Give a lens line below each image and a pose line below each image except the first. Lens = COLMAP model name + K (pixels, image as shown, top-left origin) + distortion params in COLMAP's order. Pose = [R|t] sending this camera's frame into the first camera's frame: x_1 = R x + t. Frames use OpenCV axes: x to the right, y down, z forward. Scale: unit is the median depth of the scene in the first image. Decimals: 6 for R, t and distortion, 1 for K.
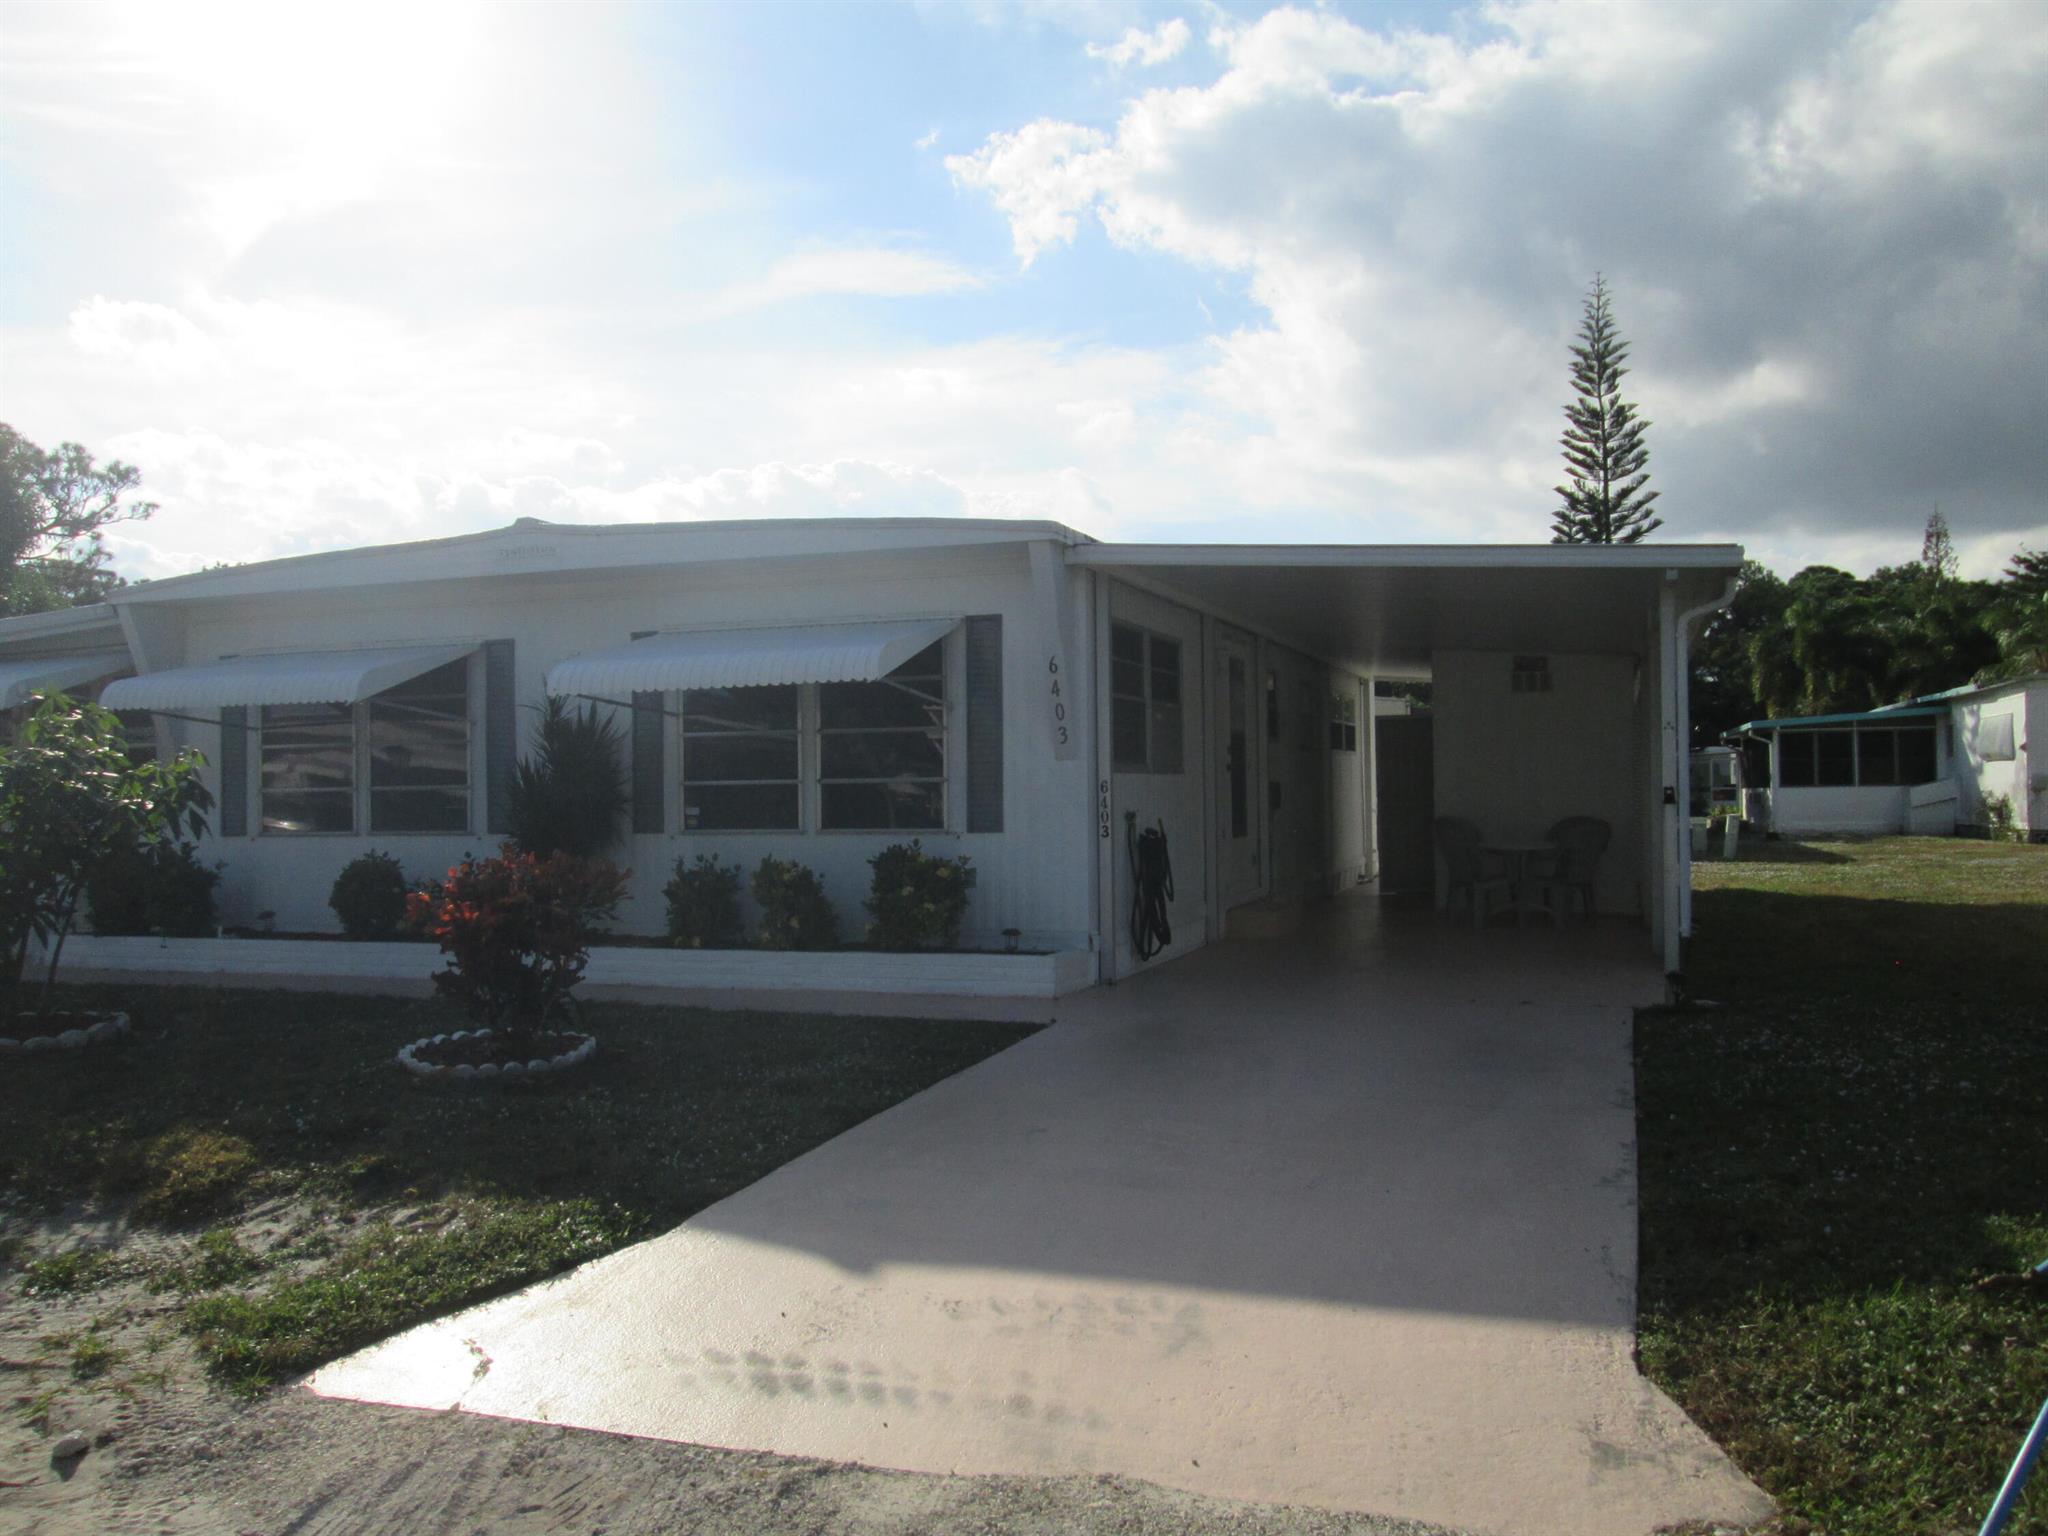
lens RADIAL K [[1684.0, 0, 1014.0], [0, 1684.0, 792.6], [0, 0, 1]] dist [-0.069469, 0.045714]
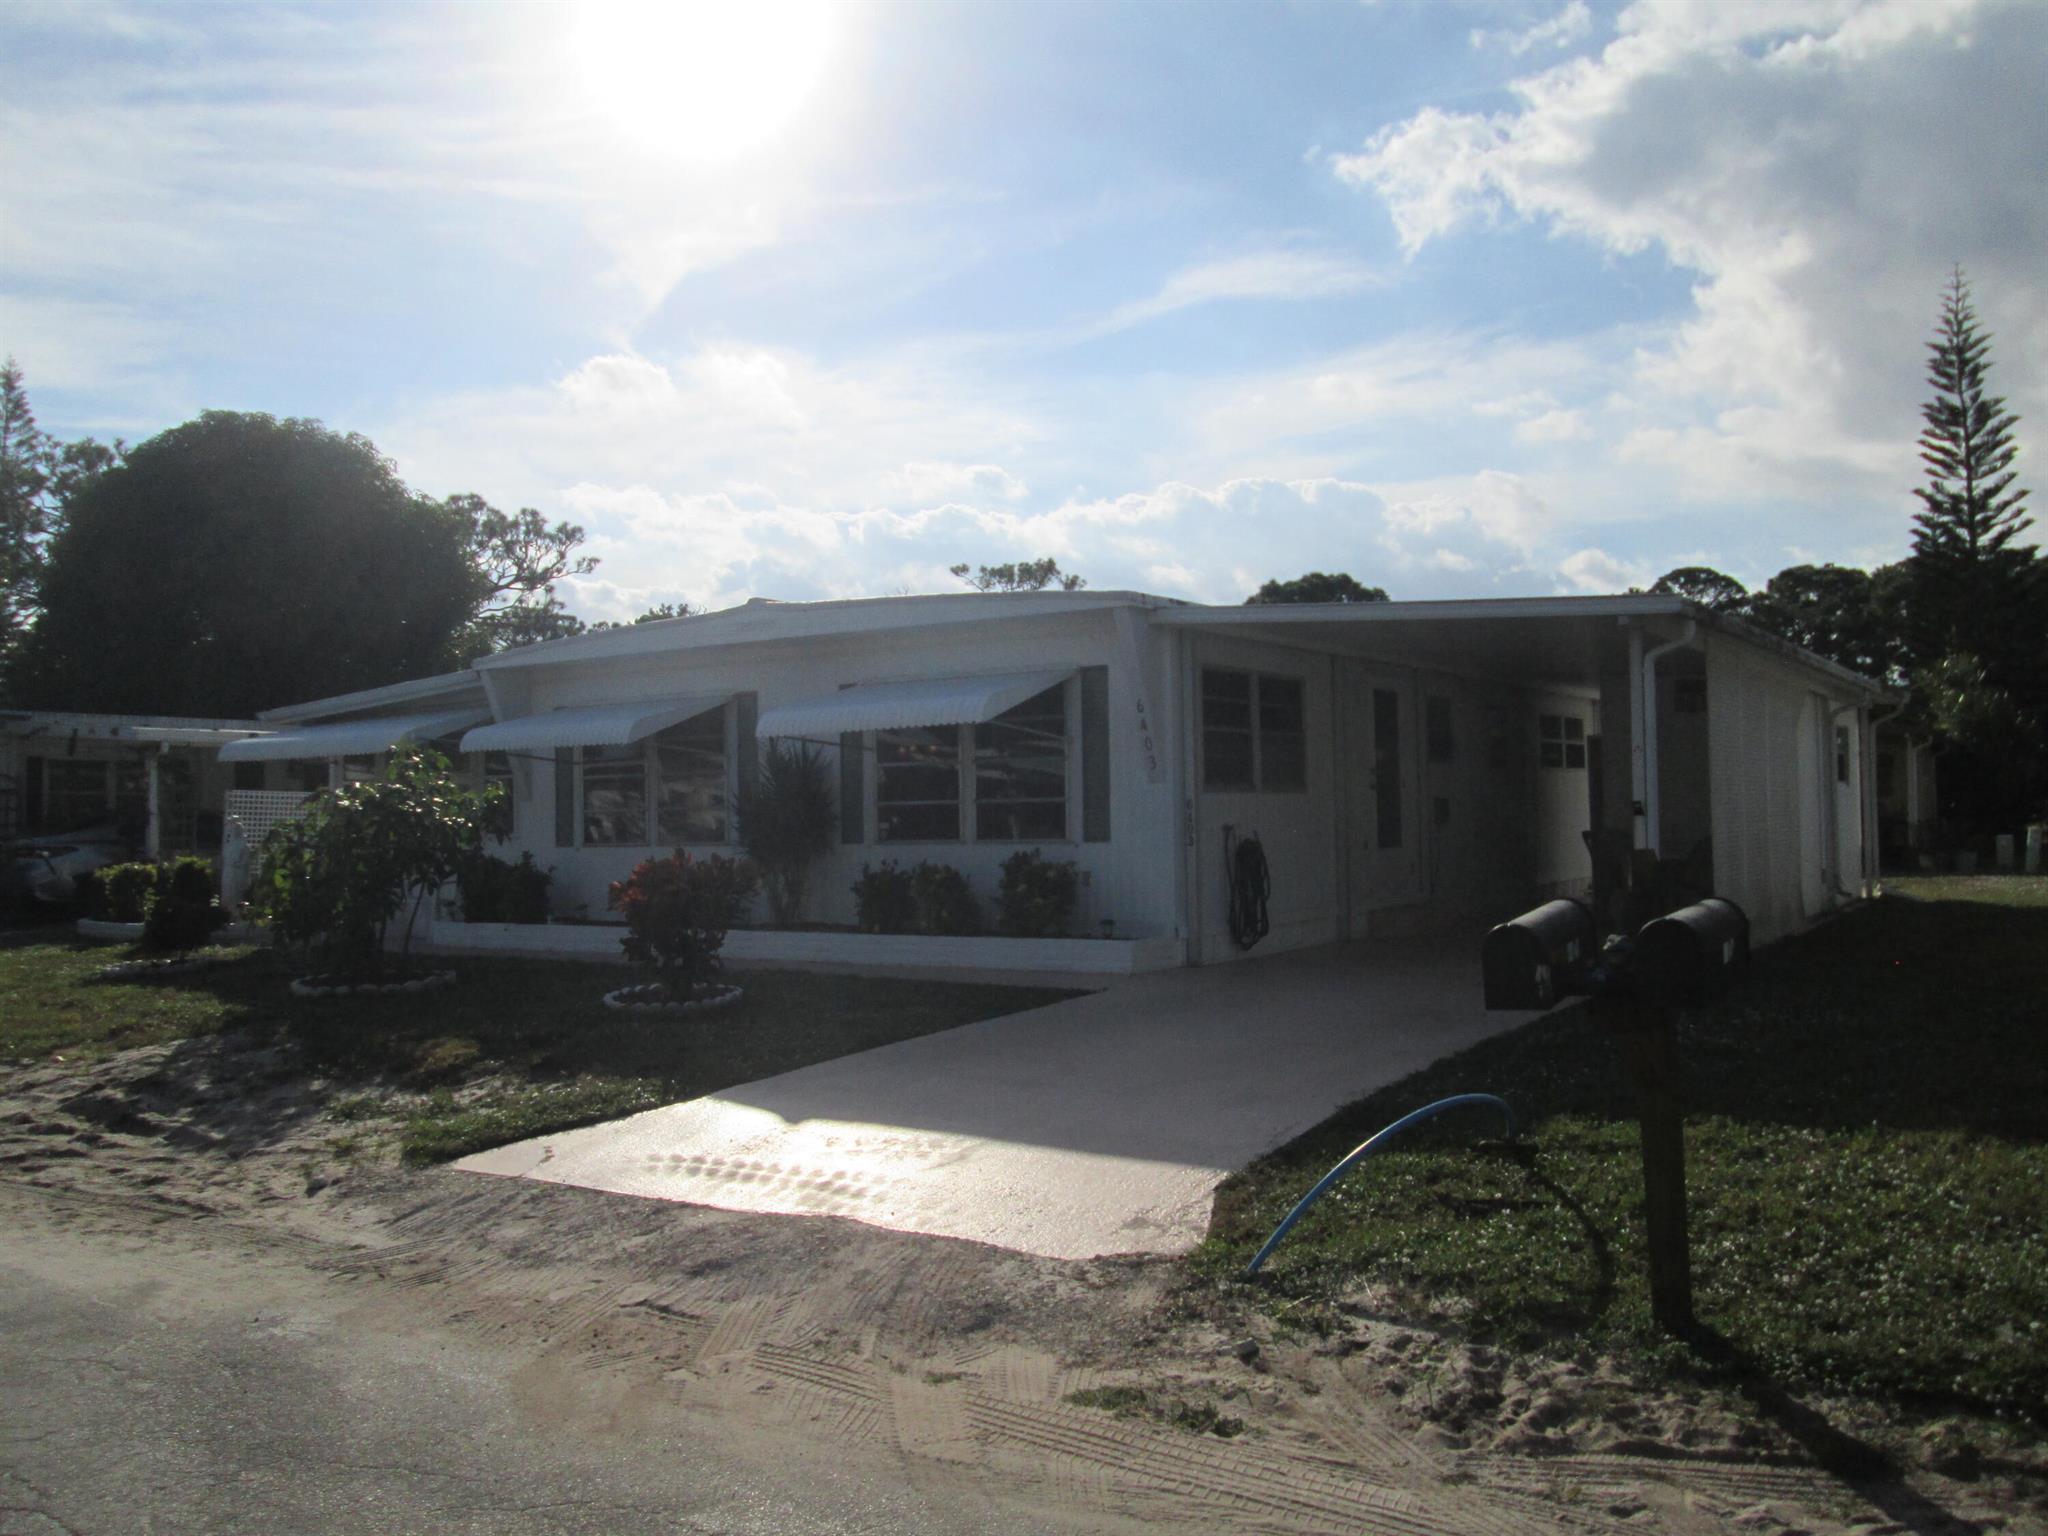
lens RADIAL K [[1693.6, 0, 1017.1], [0, 1693.6, 767.7], [0, 0, 1]] dist [-0.058240, 0.020691]
pose [[0.968707, -0.011540, -0.247939, 0.226500], [0.005085, 0.999632, -0.026660, 0.002093], [0.248156, 0.024565, 0.968409, -0.209698]]
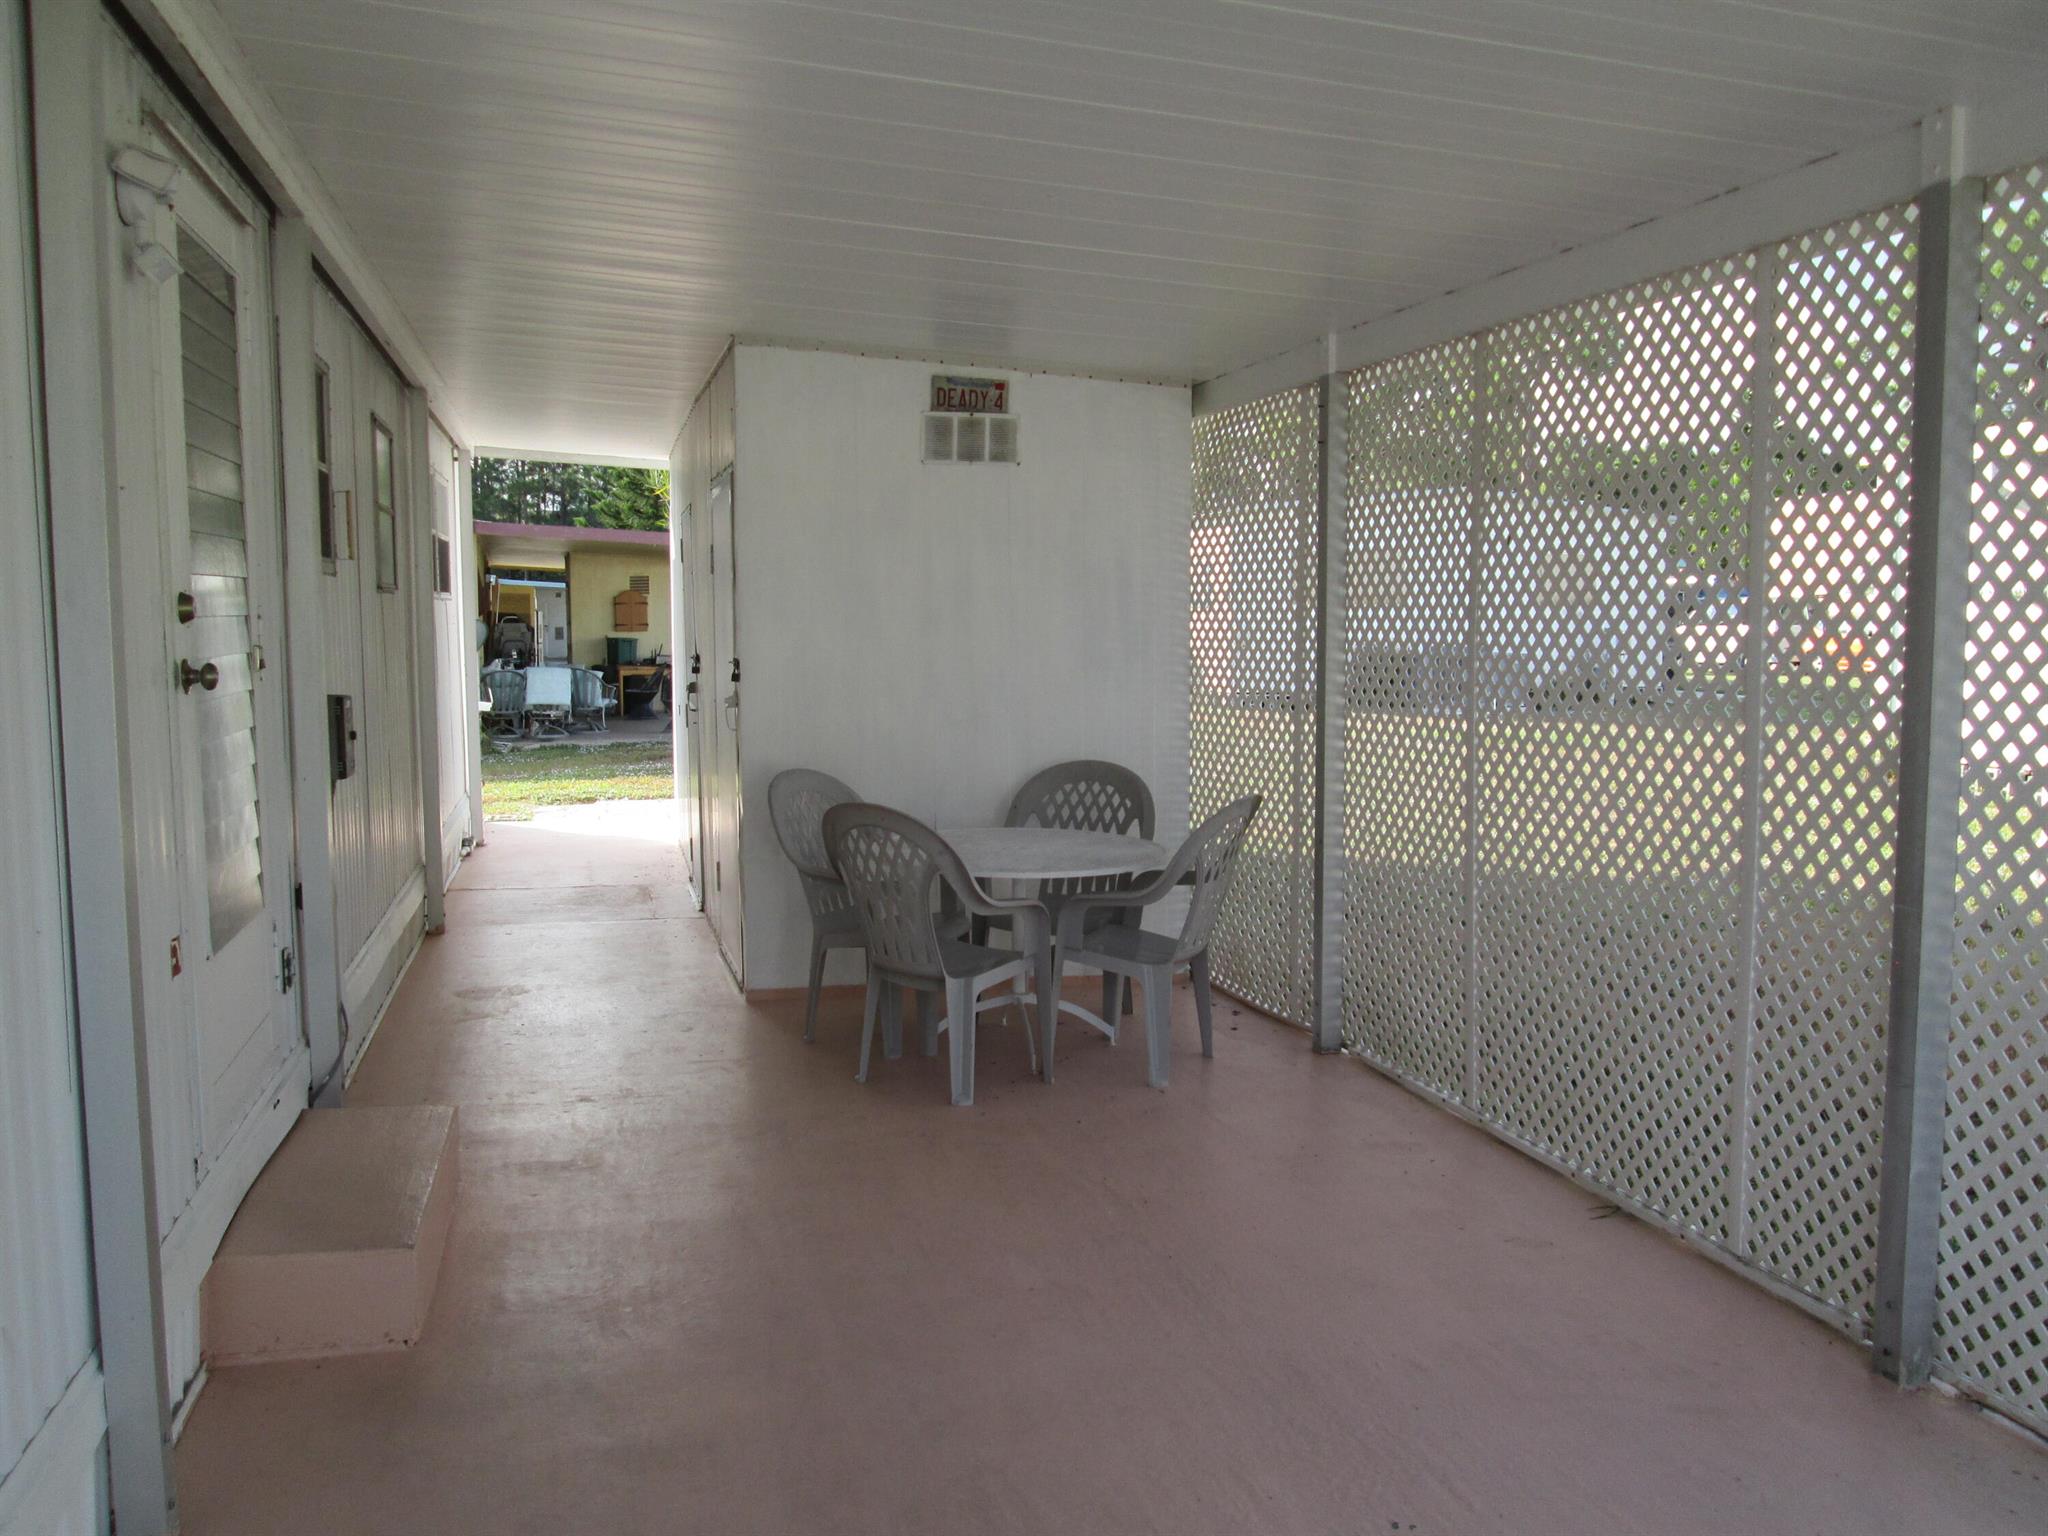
lens RADIAL K [[1688.2, 0, 1024.0], [0, 1688.2, 768.0], [0, 0, 1]] dist [-0.053472, 0.018804]
pose [[0.824120, -0.047719, 0.564402, 0.116406], [0.000353, 0.996488, 0.083737, -0.028576], [-0.566415, -0.068810, 0.821242, 0.934800]]
